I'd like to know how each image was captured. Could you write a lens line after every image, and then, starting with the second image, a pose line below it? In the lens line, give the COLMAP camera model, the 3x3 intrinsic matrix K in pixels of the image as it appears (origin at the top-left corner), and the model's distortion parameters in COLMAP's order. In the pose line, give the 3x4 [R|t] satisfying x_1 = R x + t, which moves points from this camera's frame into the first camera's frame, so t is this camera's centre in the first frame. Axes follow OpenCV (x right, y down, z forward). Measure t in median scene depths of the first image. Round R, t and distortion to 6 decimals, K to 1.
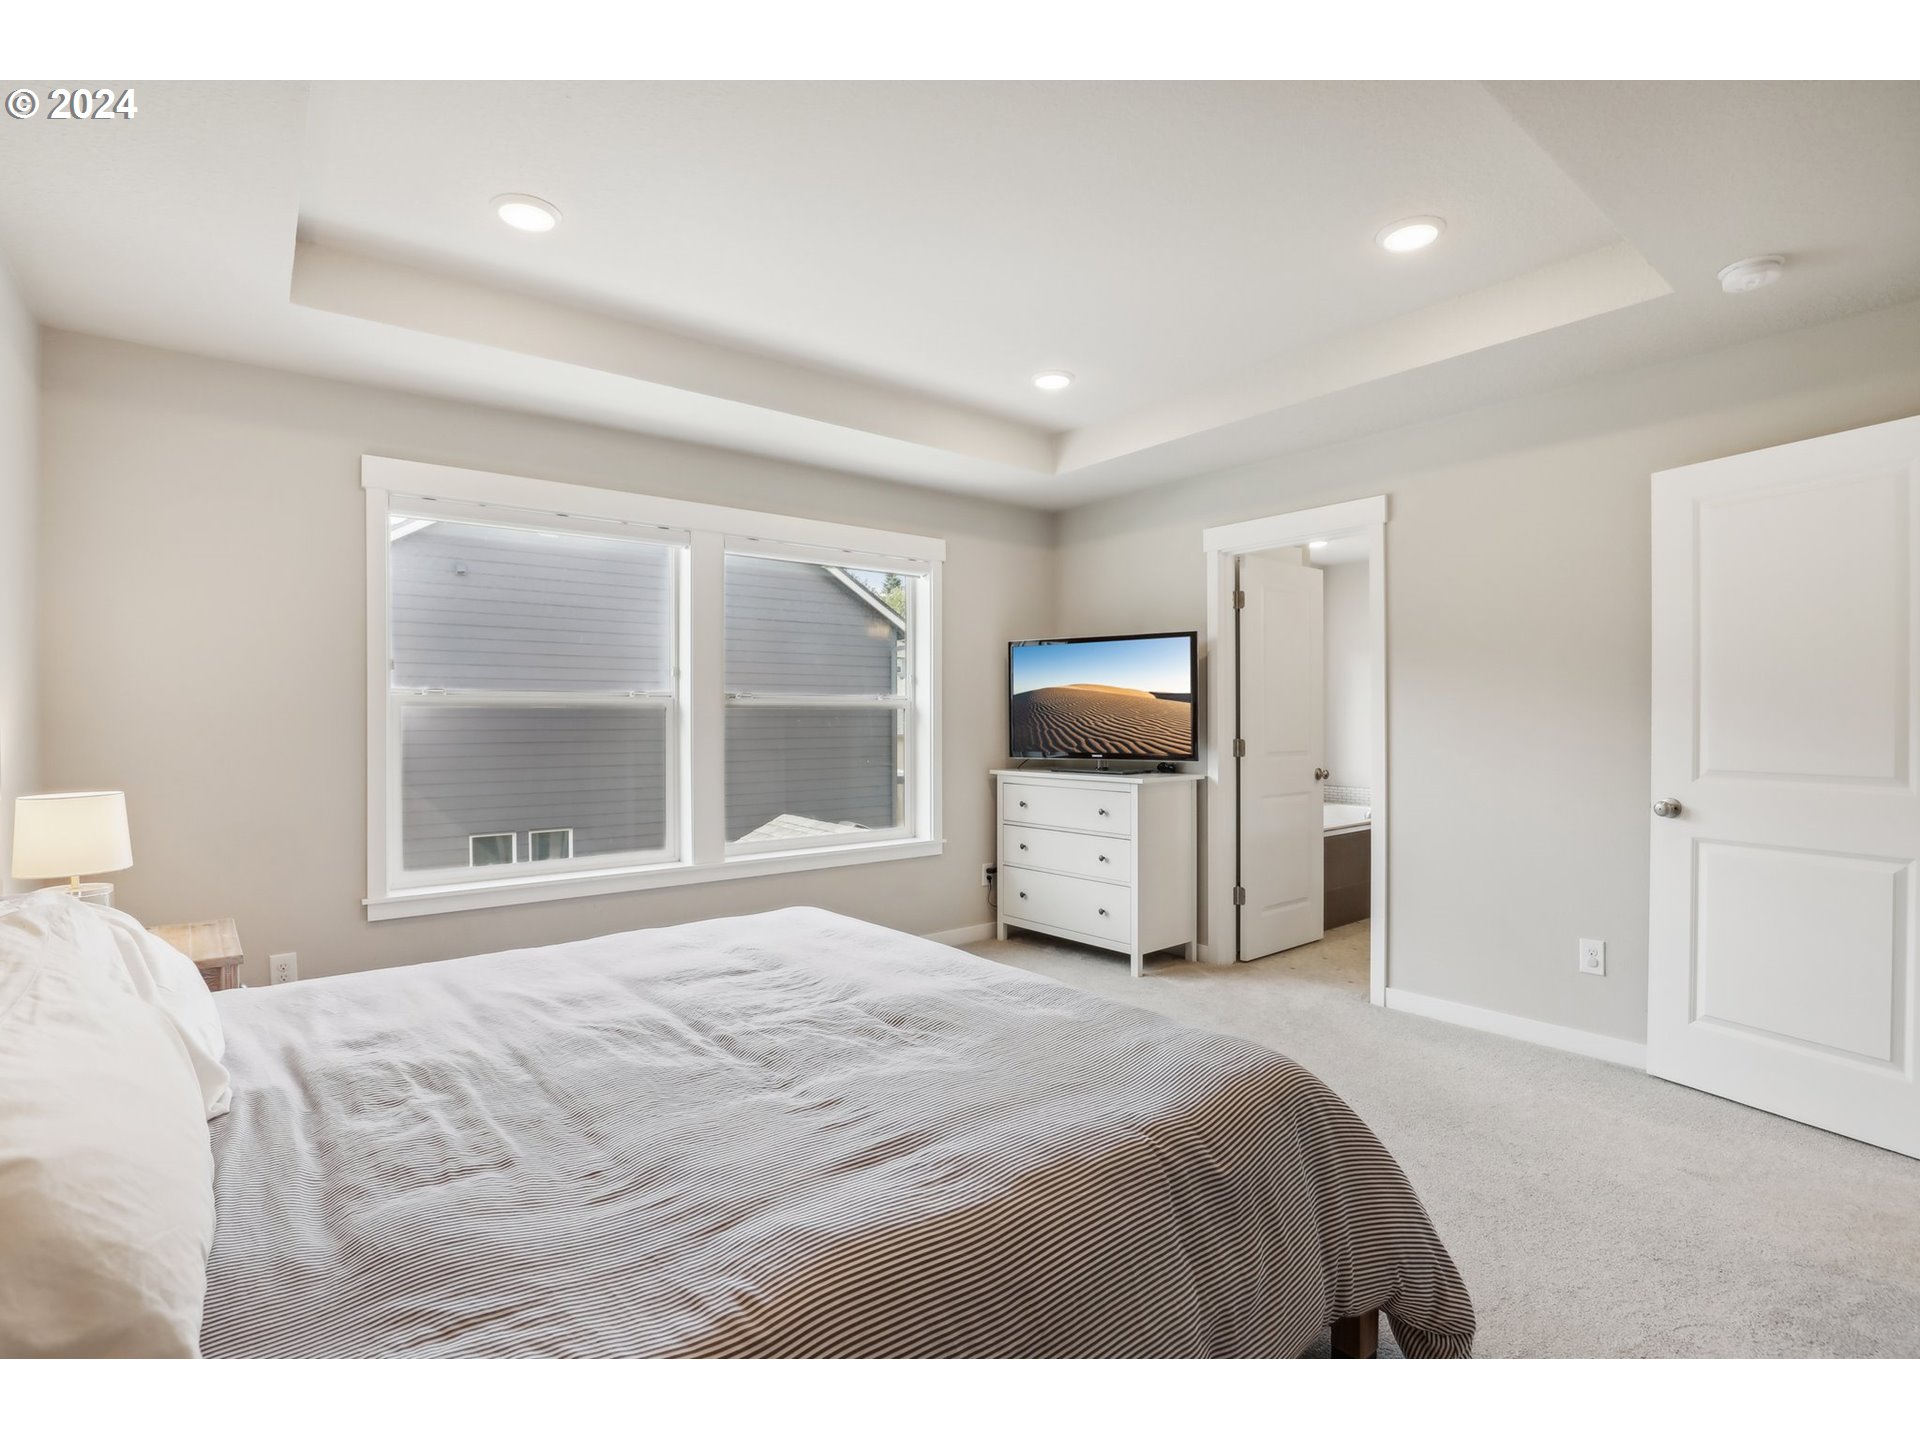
lens RADIAL K [[901.8, 0, 948.6], [0, 901.8, 725.0], [0, 0, 1]] dist [-0.058325, 0.015153]
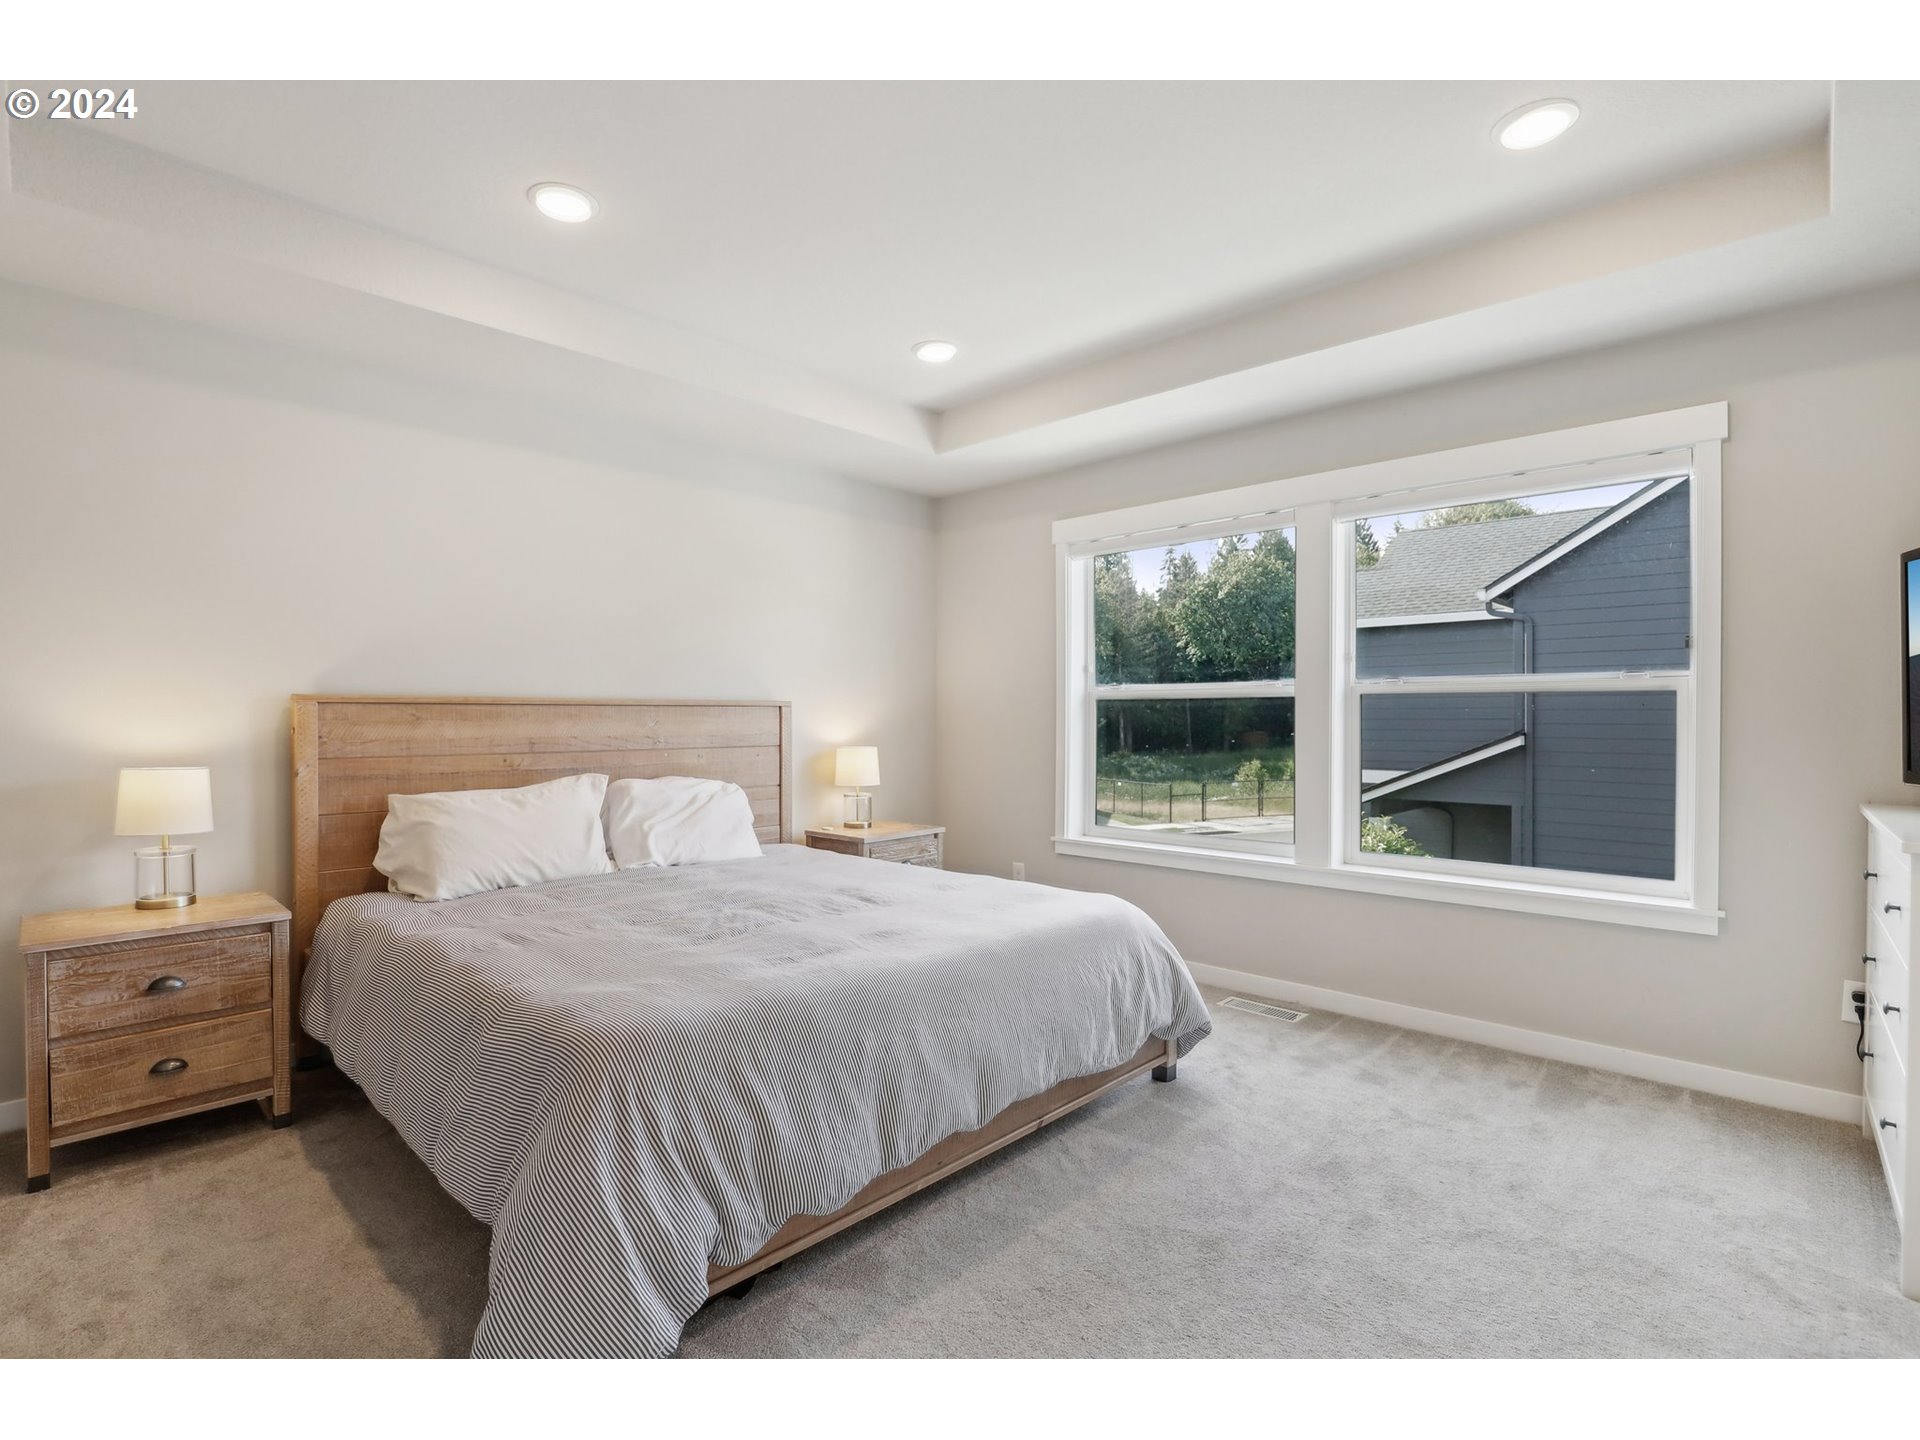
lens RADIAL K [[901.8, 0, 948.6], [0, 901.8, 725.0], [0, 0, 1]] dist [-0.058325, 0.015153]
pose [[0.127602, 0.008750, -0.991787, 0.593144], [-0.012916, 0.999891, 0.007160, 0.009310], [0.991741, 0.011897, 0.127701, 0.516260]]
